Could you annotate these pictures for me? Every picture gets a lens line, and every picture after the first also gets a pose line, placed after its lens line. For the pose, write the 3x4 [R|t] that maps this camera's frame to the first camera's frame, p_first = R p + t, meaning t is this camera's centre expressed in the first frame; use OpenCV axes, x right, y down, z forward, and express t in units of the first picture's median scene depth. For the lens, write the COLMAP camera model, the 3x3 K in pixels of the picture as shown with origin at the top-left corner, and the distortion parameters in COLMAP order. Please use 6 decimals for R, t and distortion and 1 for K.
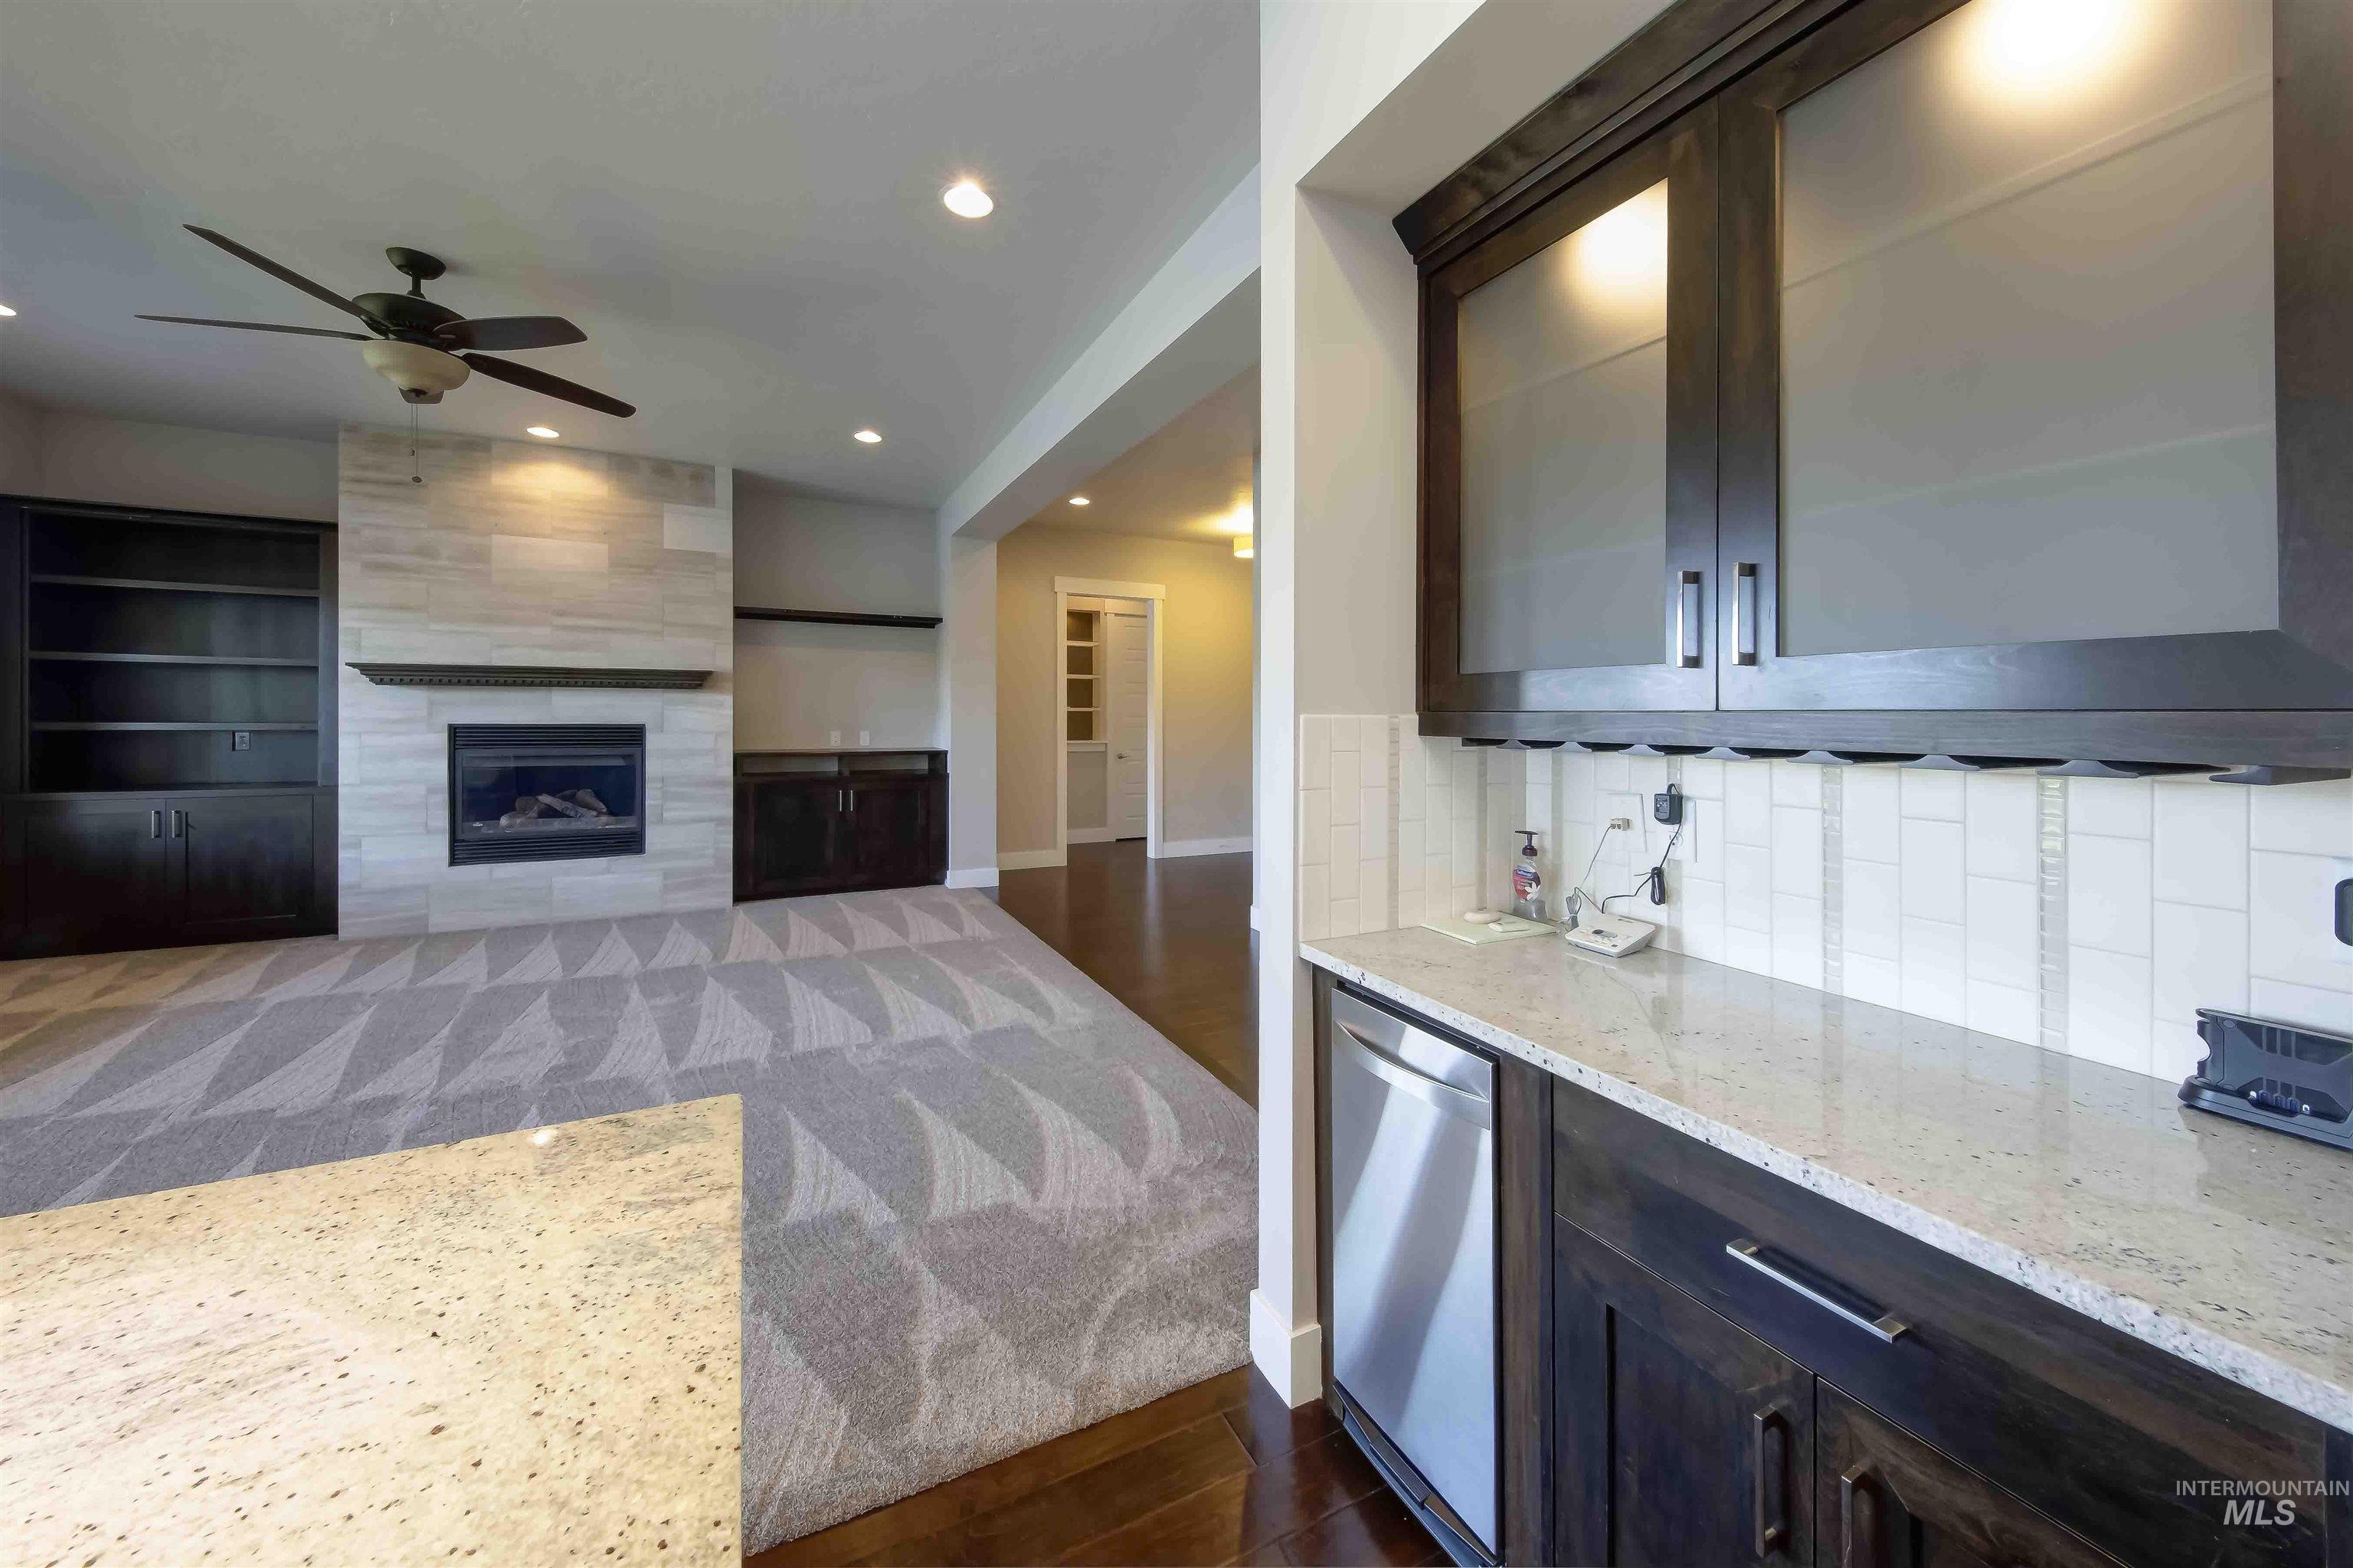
lens RADIAL K [[817.7, 0, 1144.4], [0, 817.7, 727.8], [0, 0, 1]] dist [-0.001923, -0.000308]
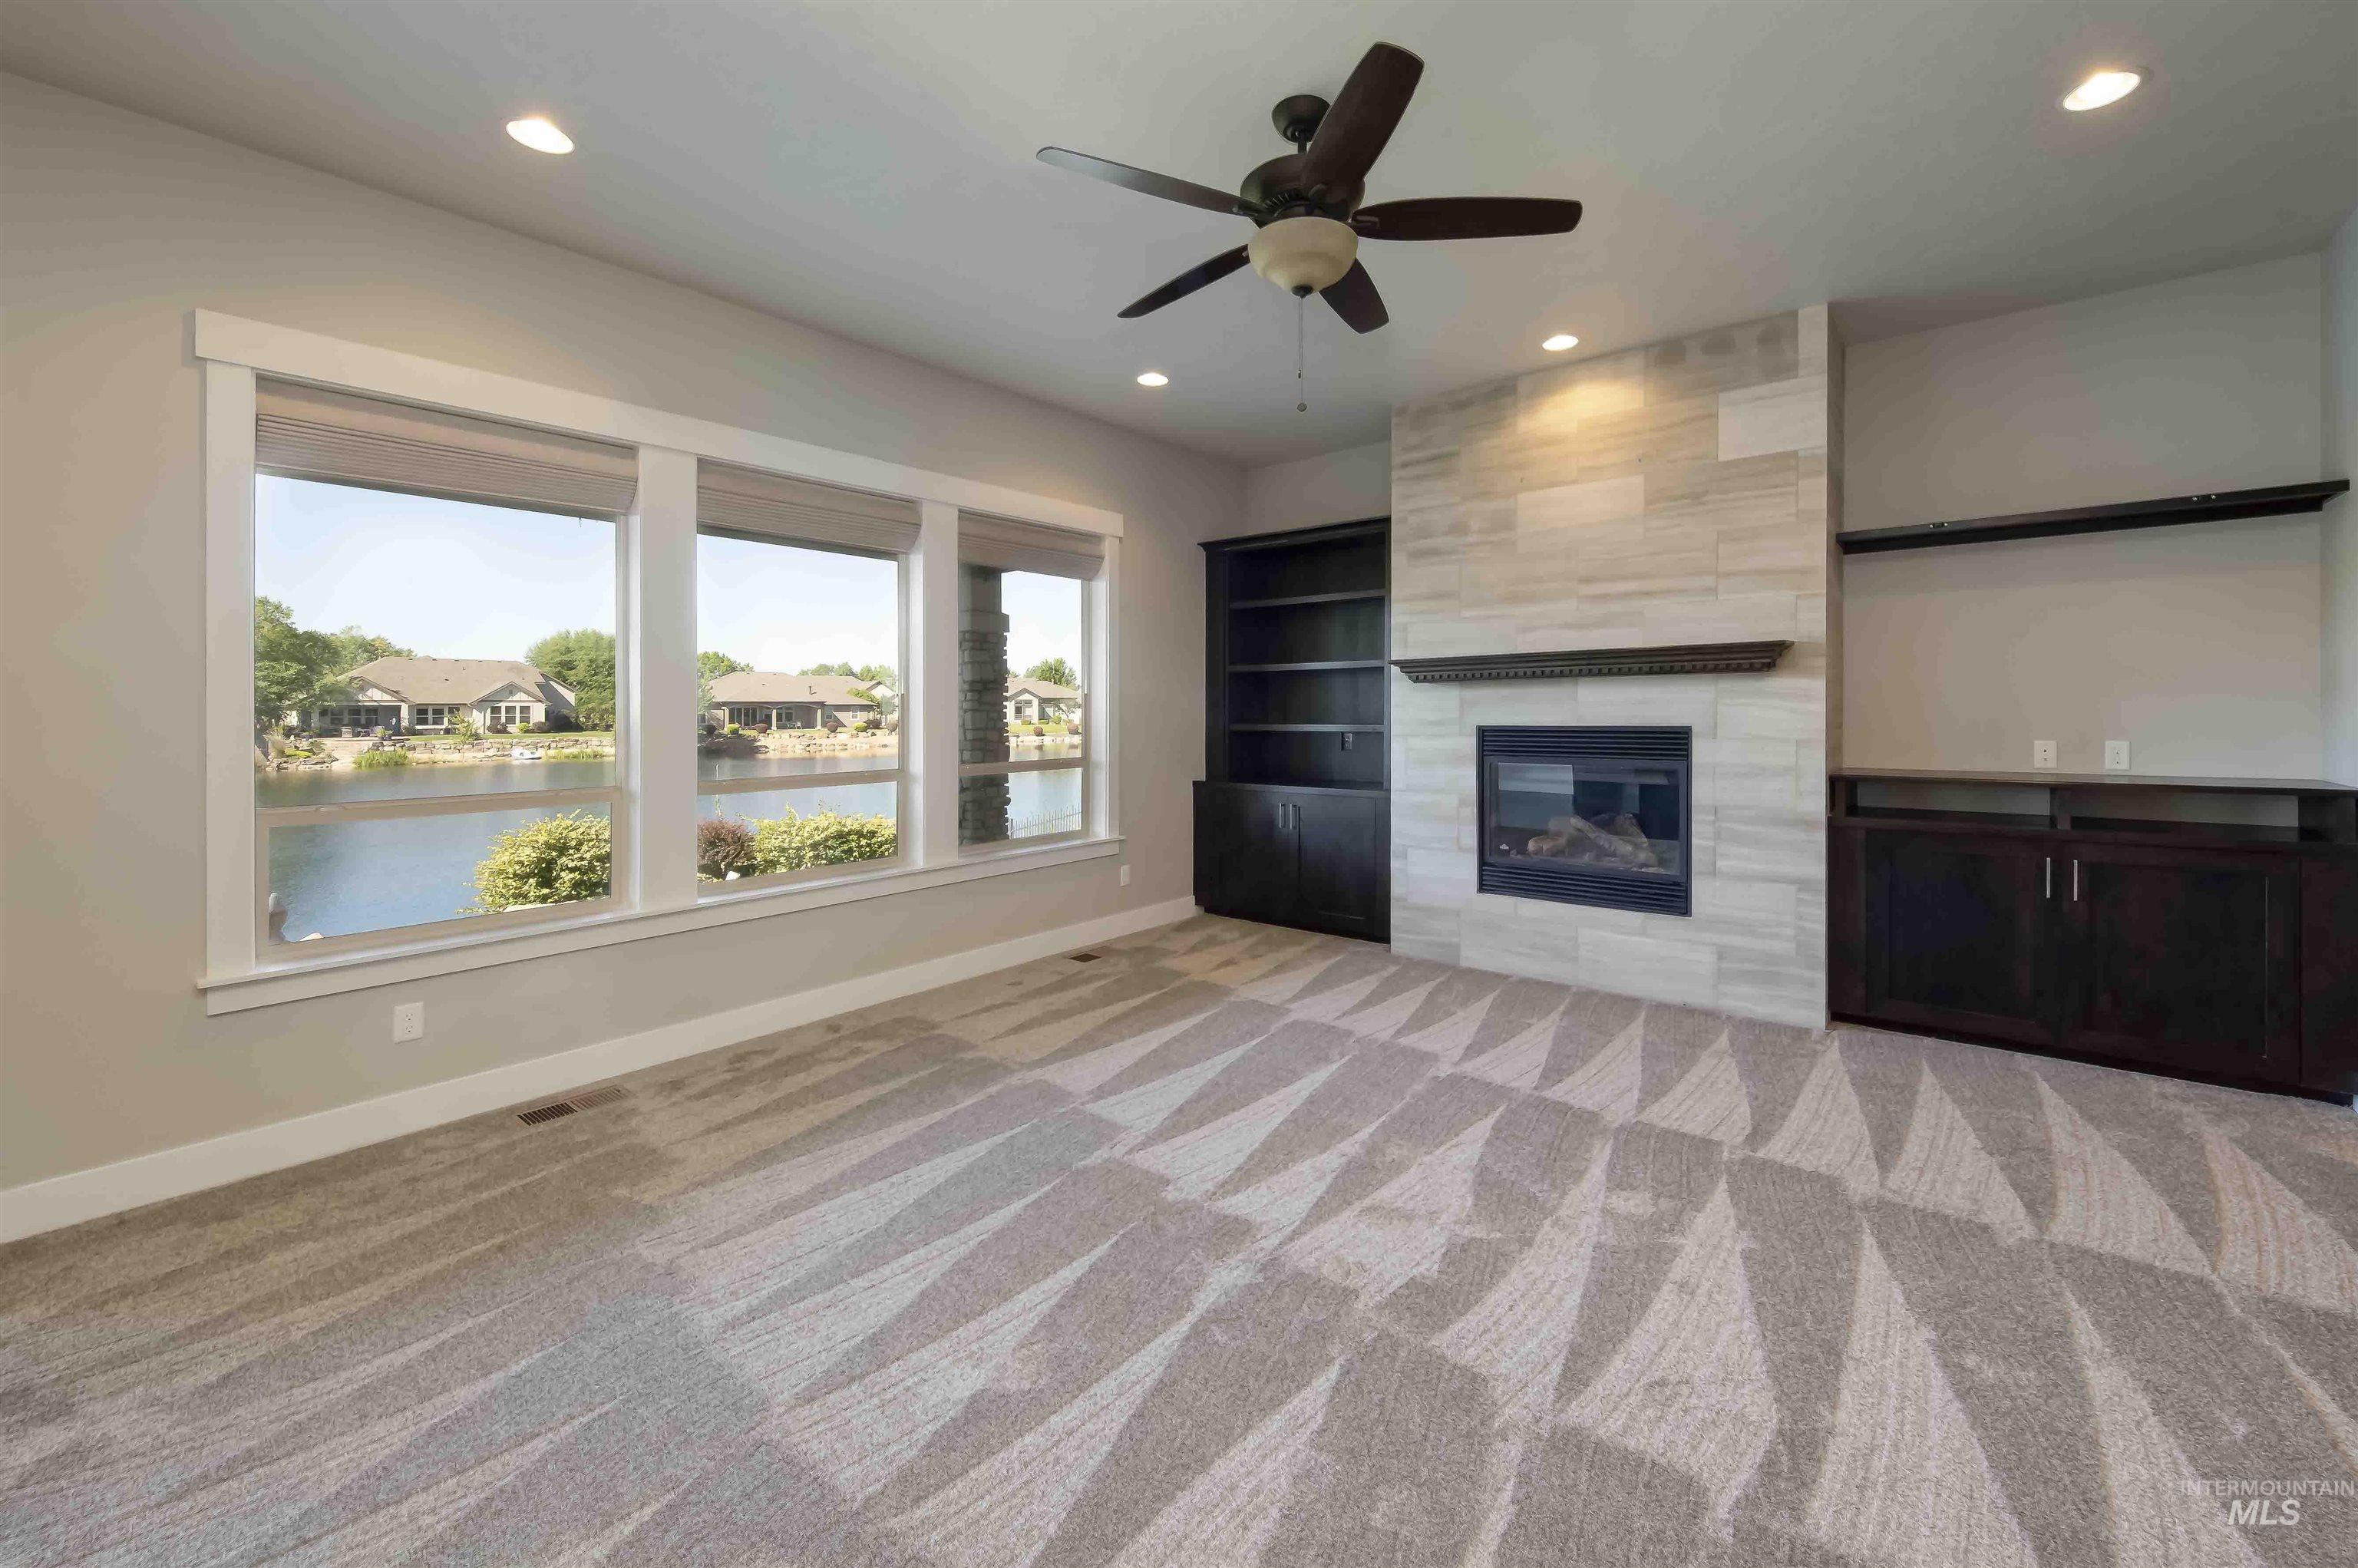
lens RADIAL K [[938.8, 0, 1257.8], [0, 938.8, 719.0], [0, 0, 1]] dist [0.016624, -0.000125]
pose [[0.444891, -0.002916, -0.895580, -0.074263], [-0.004258, 0.999977, -0.005371, -0.005525], [0.895574, 0.006203, 0.444869, 0.357961]]
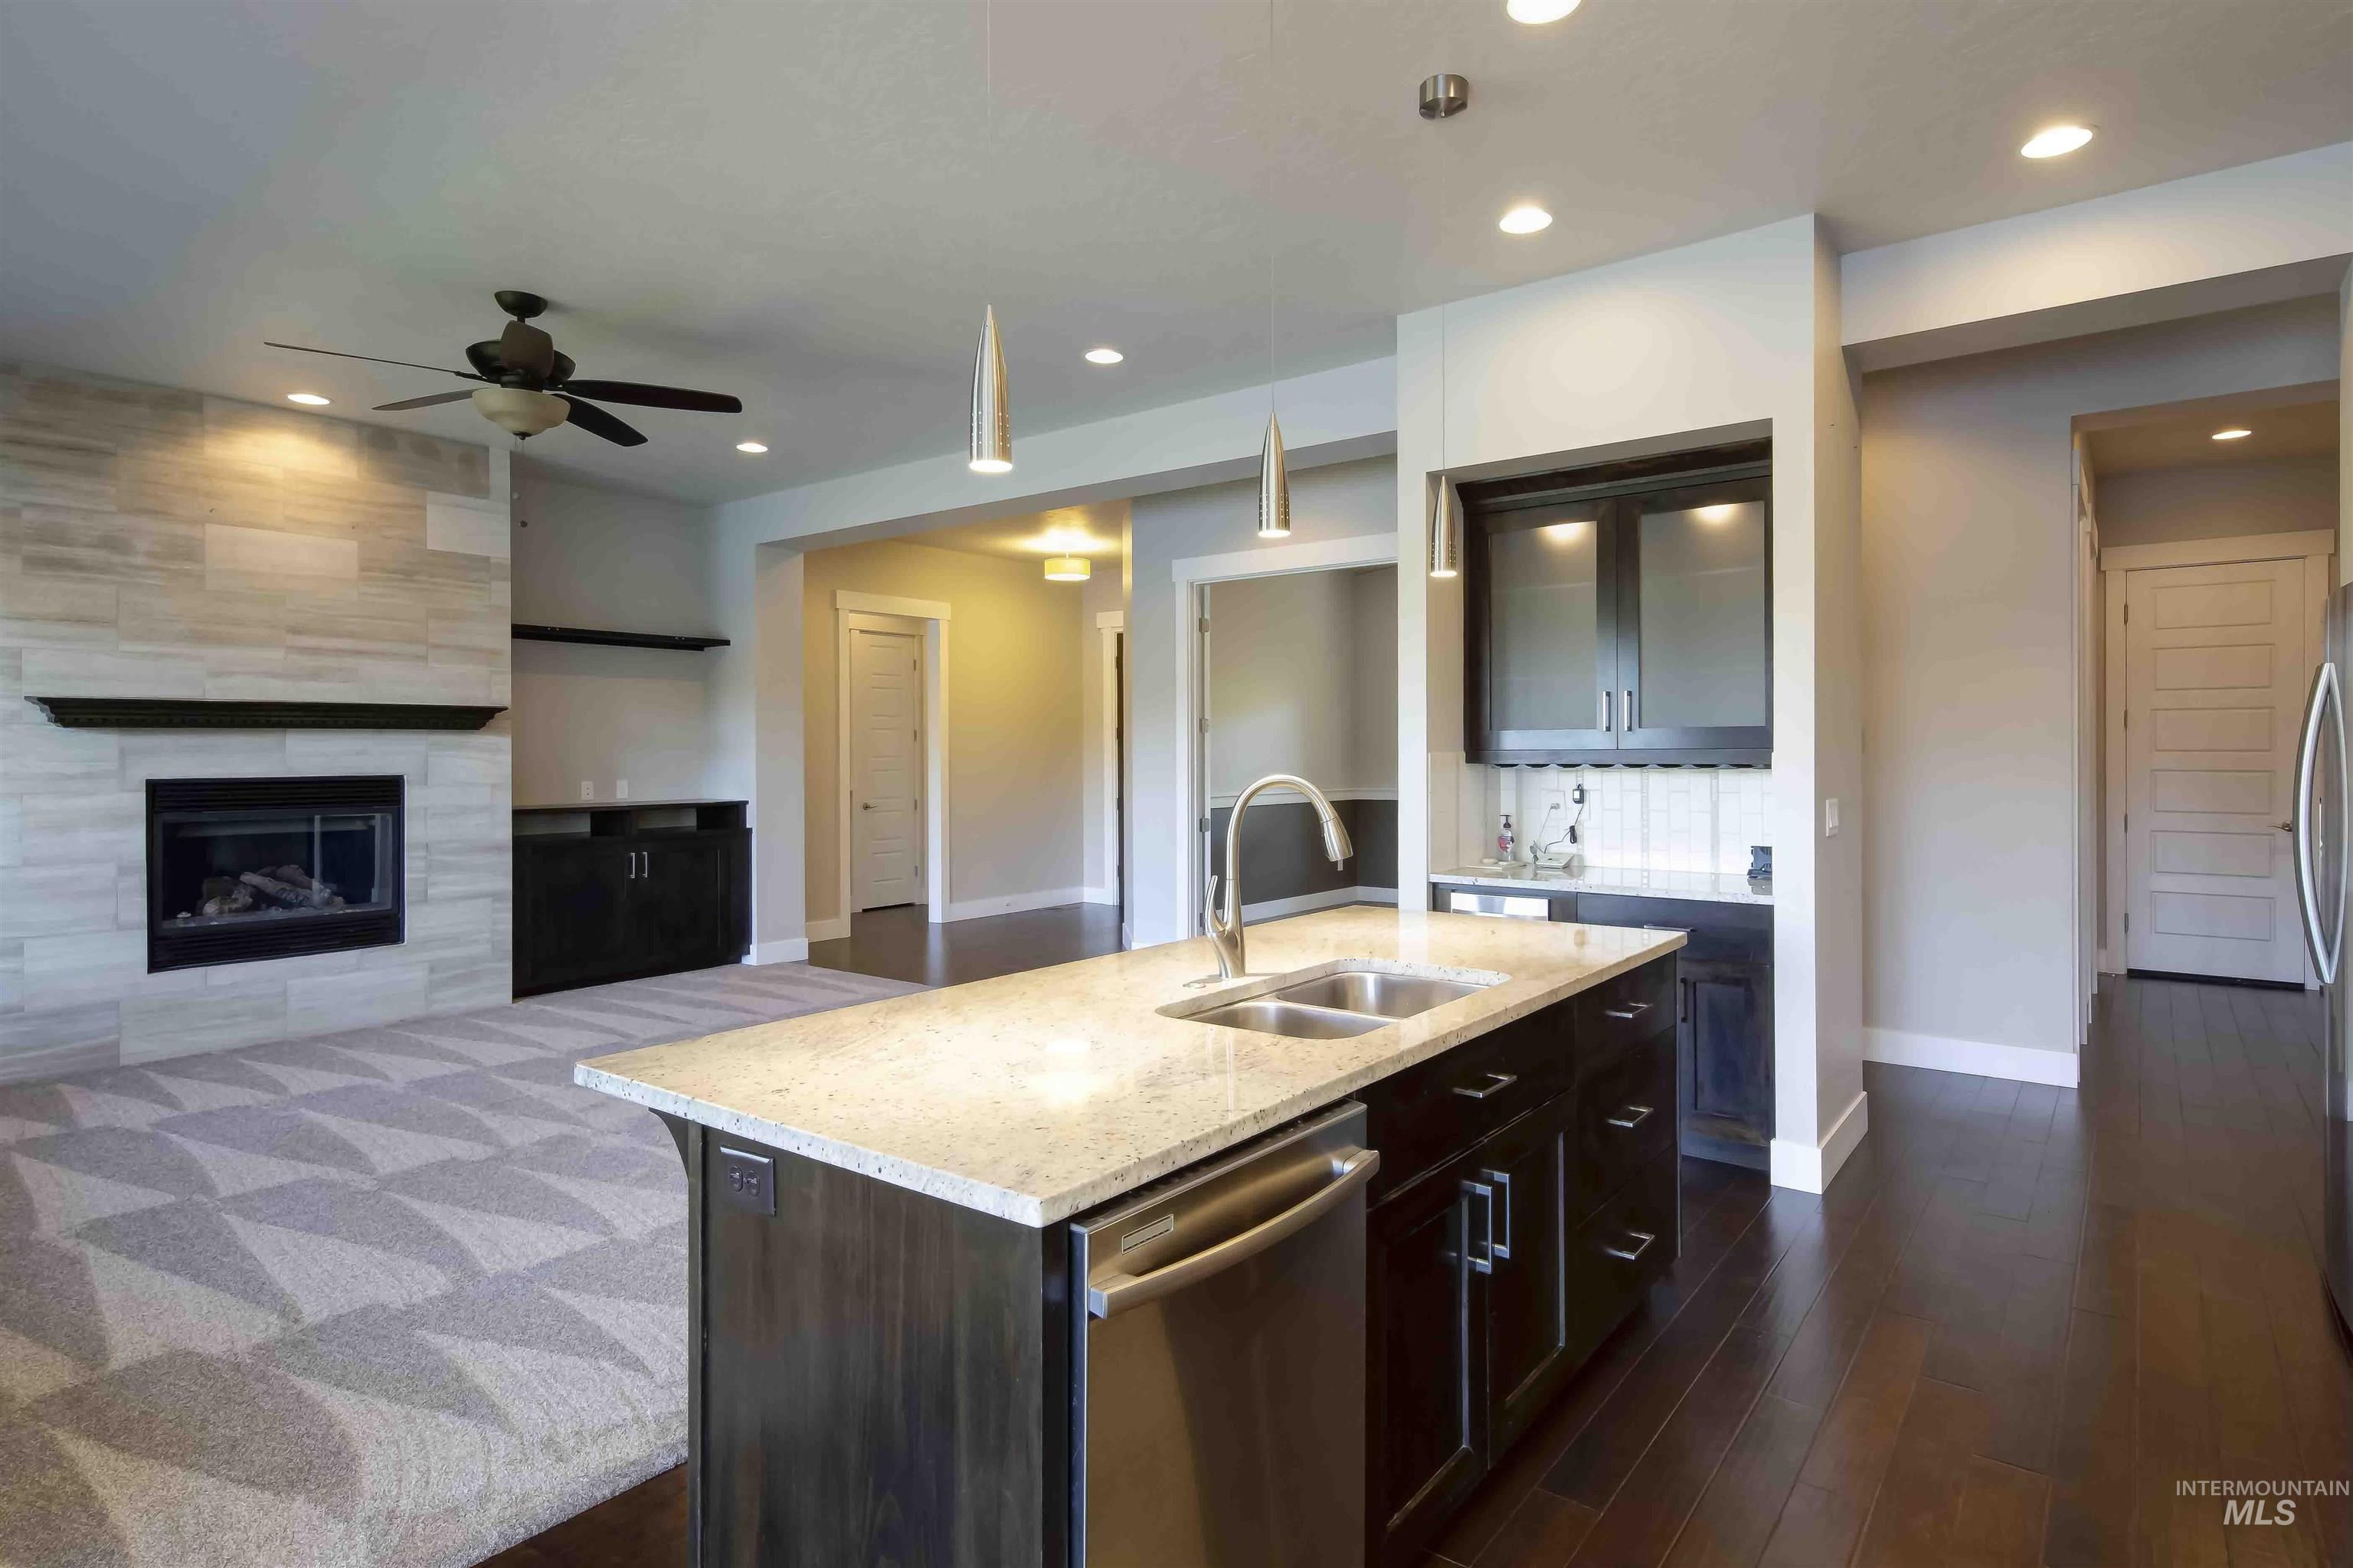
lens RADIAL K [[1223.9, 0, 1215.3], [0, 1223.9, 757.1], [0, 0, 1]] dist [0.007645, -0.001570]
pose [[0.889046, -0.013210, 0.457628, -0.505792], [0.018672, 0.999798, -0.007415, 0.001823], [-0.457438, 0.015137, 0.889113, -0.424767]]
